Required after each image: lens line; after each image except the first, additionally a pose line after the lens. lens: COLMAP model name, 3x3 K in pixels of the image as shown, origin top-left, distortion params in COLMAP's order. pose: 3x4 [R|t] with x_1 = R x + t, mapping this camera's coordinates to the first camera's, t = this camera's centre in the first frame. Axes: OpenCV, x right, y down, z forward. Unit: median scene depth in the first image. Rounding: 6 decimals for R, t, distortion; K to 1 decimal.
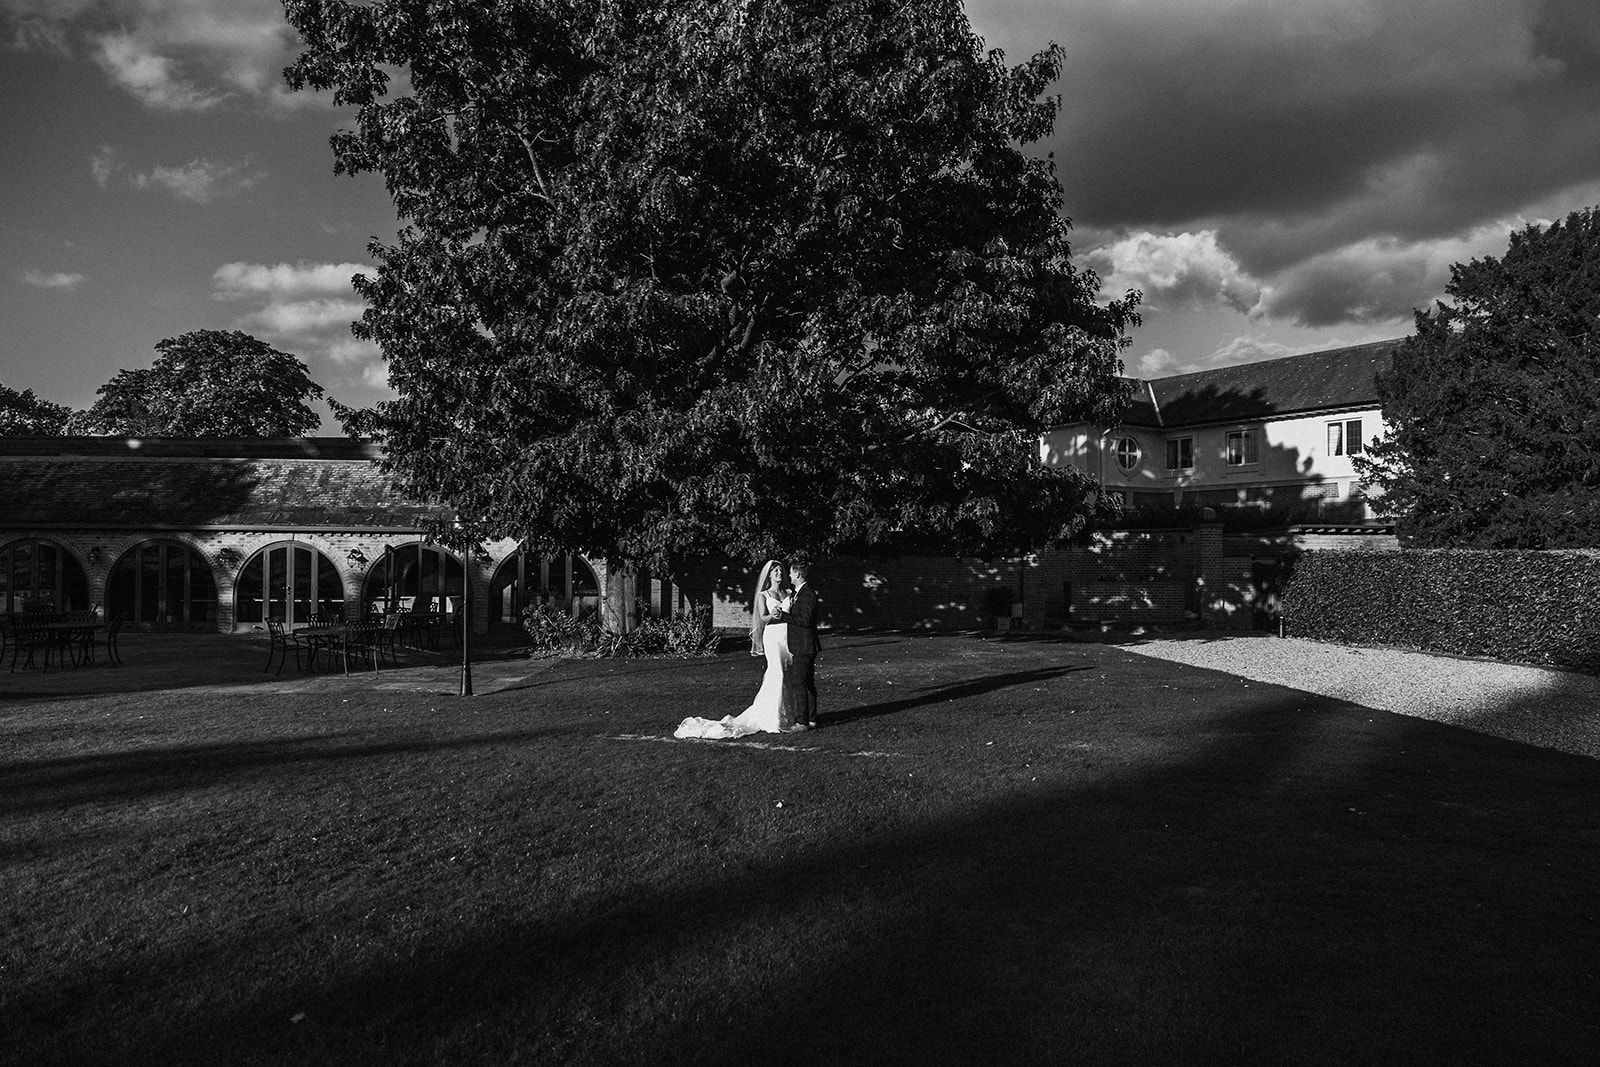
lens RADIAL K [[1095.4, 0, 800.0], [0, 1095.4, 533.5], [0, 0, 1]] dist [0.016969, -0.002645]
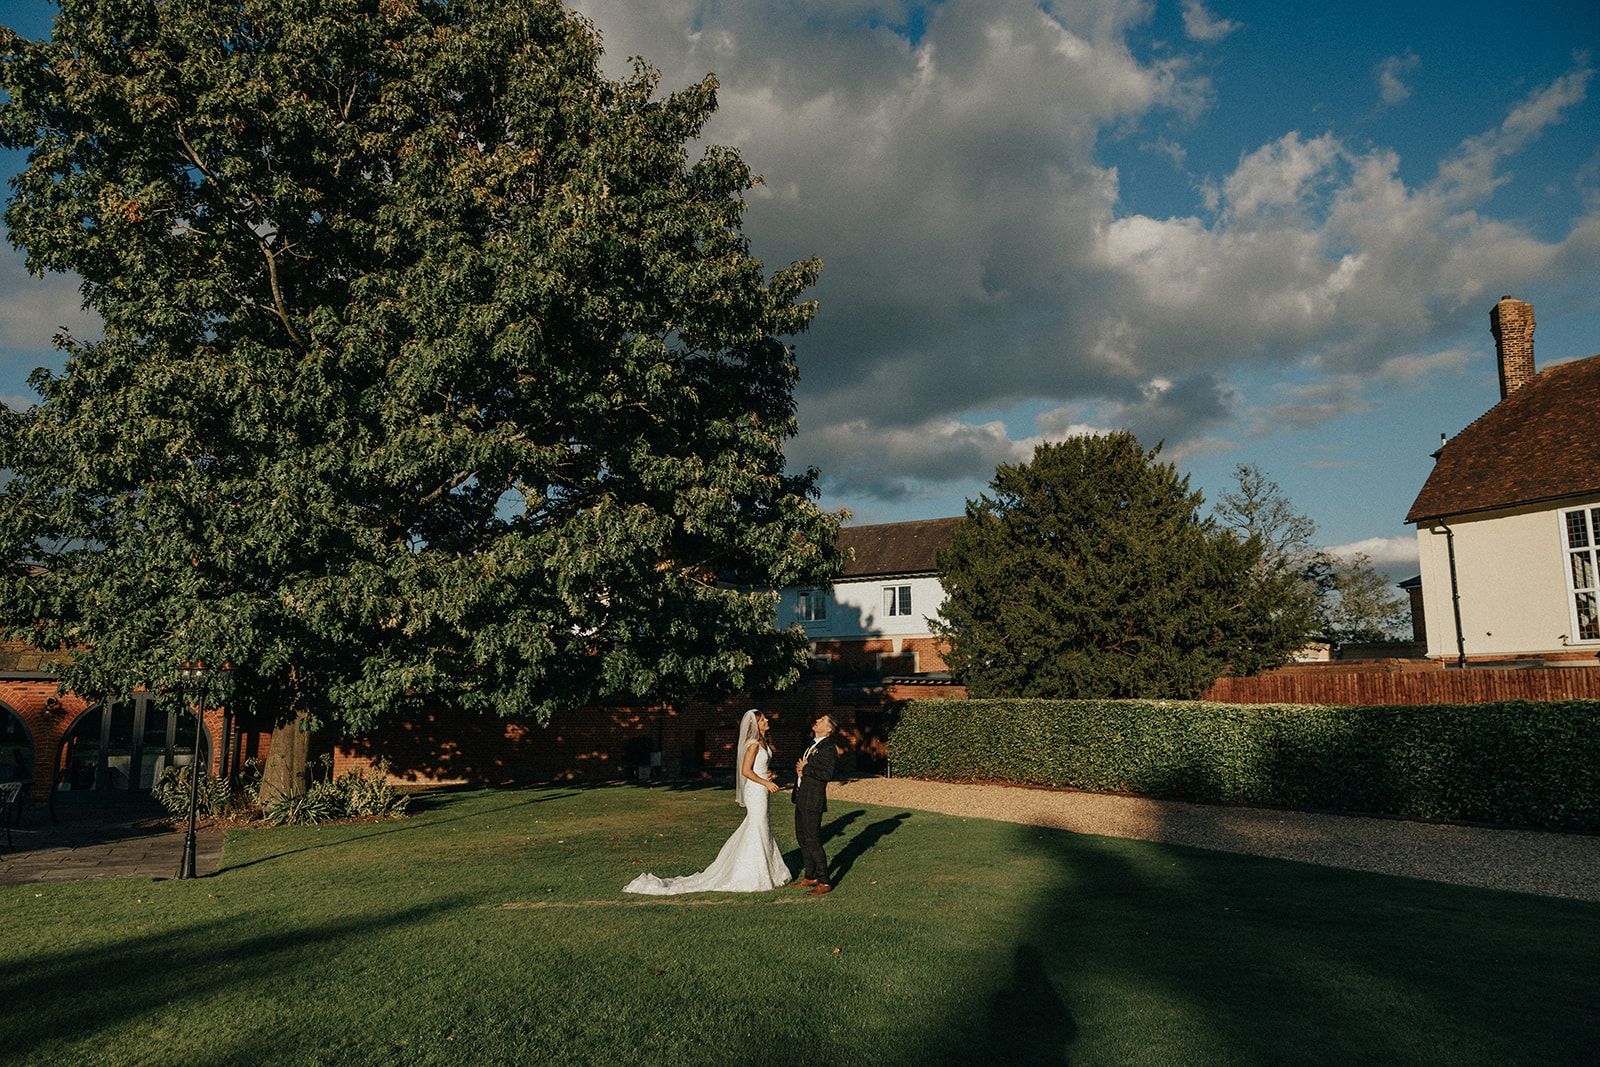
lens RADIAL K [[1085.0, 0, 800.0], [0, 1085.0, 533.5], [0, 0, 1]] dist [0.022344, -0.000160]
pose [[0.901322, 0.065409, 0.428183, -0.133392], [-0.008035, 0.990887, -0.134454, -0.002564], [-0.433075, 0.117746, 0.893634, 0.011837]]
